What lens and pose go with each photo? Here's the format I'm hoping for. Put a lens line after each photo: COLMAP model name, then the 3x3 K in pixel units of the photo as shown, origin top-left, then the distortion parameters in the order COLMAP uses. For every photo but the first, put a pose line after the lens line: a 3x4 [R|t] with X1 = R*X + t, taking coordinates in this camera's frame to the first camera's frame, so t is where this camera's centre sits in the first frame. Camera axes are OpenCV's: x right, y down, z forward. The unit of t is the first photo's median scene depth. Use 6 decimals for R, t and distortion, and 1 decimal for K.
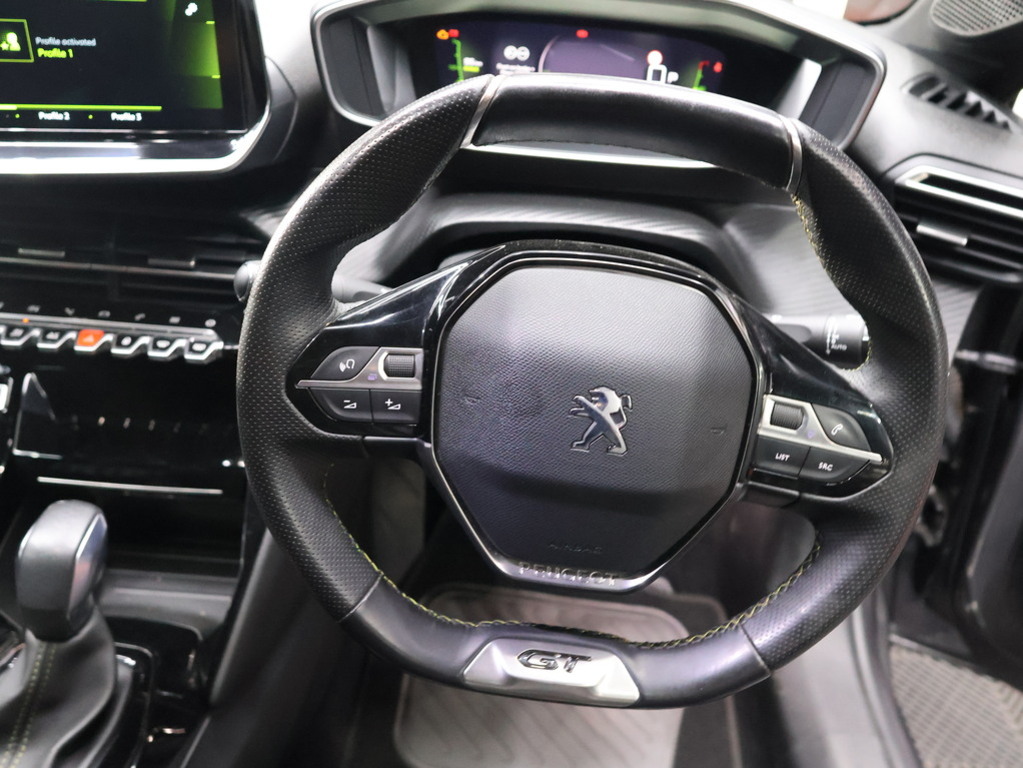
lens RADIAL K [[870.8, 0, 511.5], [0, 870.8, 384.0], [0, 0, 1]] dist [0.003463, -0.008057]
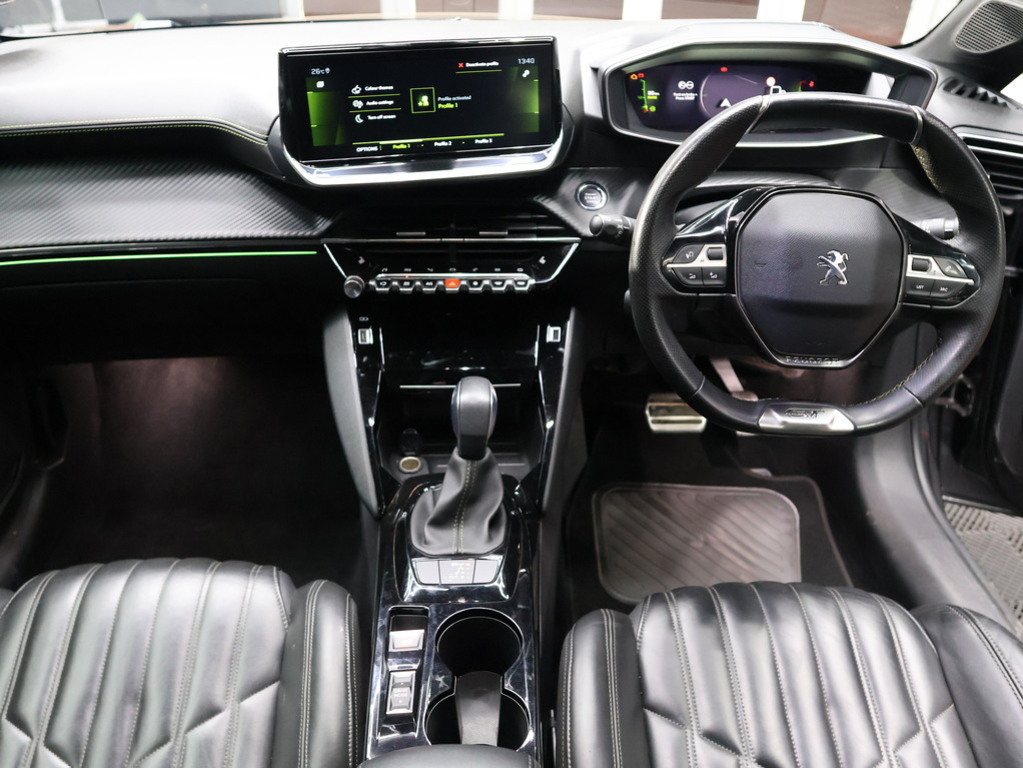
lens RADIAL K [[870.8, 0, 511.5], [0, 870.8, 384.0], [0, 0, 1]] dist [0.003463, -0.008057]
pose [[0.995484, -0.088705, 0.033800, -0.505319], [0.089823, 0.995406, -0.033142, 0.216534], [-0.030705, 0.036029, 0.998879, -0.650079]]
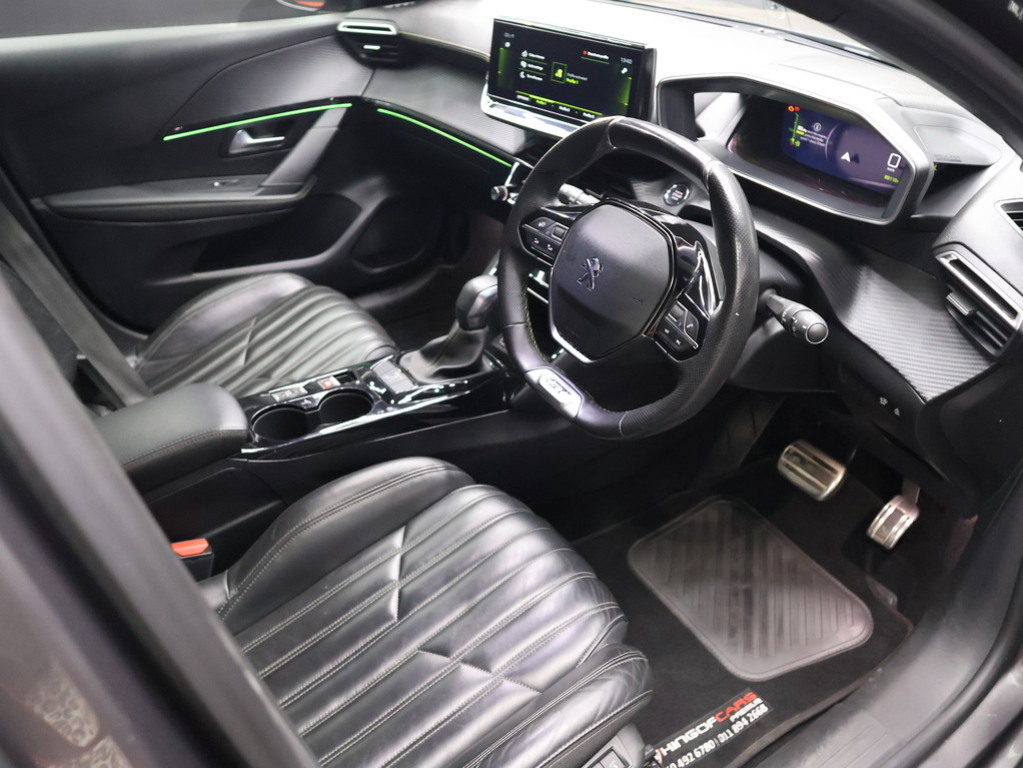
lens RADIAL K [[870.8, 0, 511.5], [0, 870.8, 384.0], [0, 0, 1]] dist [0.003463, -0.008057]
pose [[0.590402, 0.394102, -0.704349, 1.207577], [-0.423988, 0.894013, 0.144827, 0.043687], [0.686774, 0.213129, 0.694922, -0.447850]]
